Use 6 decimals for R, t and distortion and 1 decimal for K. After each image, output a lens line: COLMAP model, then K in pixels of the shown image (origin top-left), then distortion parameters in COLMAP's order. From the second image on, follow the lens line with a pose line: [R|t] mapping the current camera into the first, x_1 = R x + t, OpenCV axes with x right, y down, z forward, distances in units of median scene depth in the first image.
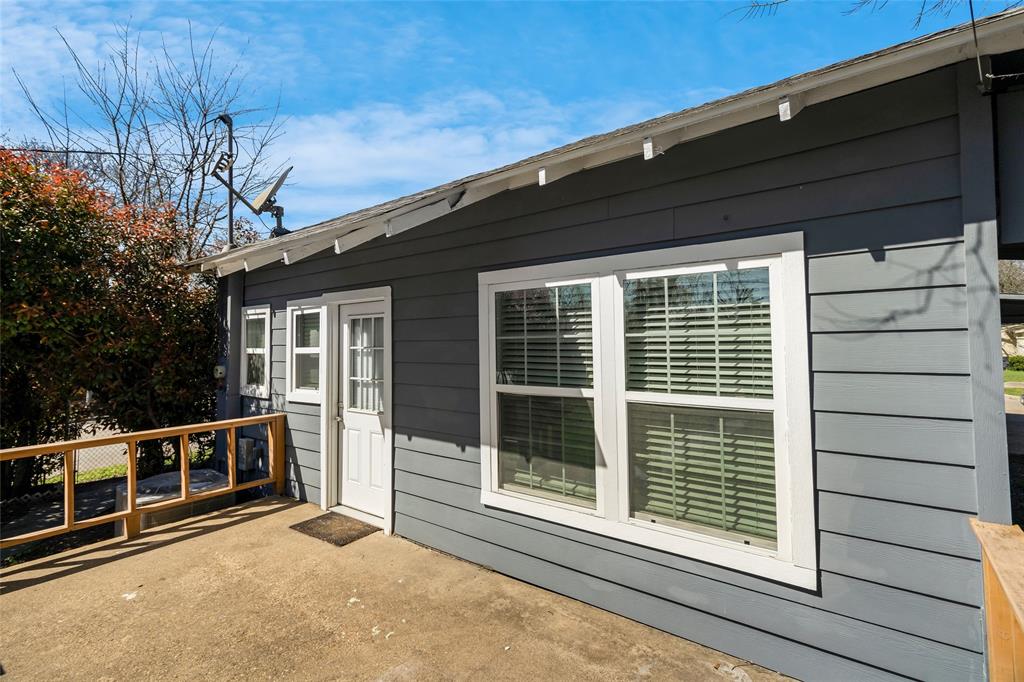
lens RADIAL K [[471.2, 0, 511.3], [0, 471.2, 327.7], [0, 0, 1]] dist [0.000898, 0.000289]
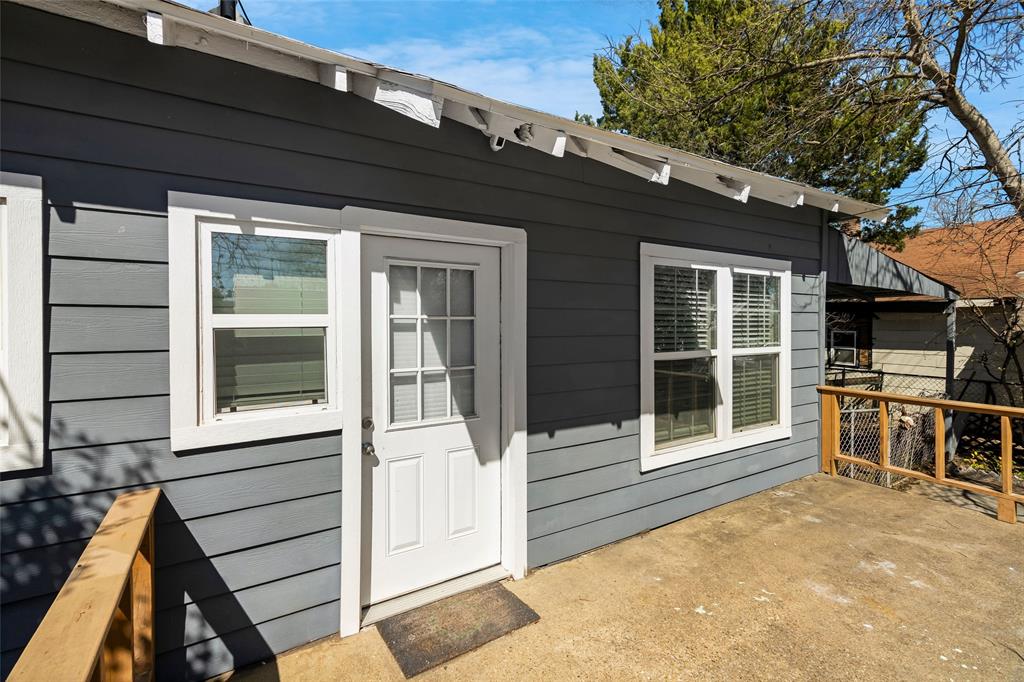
lens RADIAL K [[471.2, 0, 511.3], [0, 471.2, 327.7], [0, 0, 1]] dist [0.000898, 0.000289]
pose [[0.354451, -0.002874, 0.935070, -1.112569], [-0.035114, 0.999249, 0.016382, 0.057171], [-0.934415, -0.038641, 0.354084, 0.921073]]
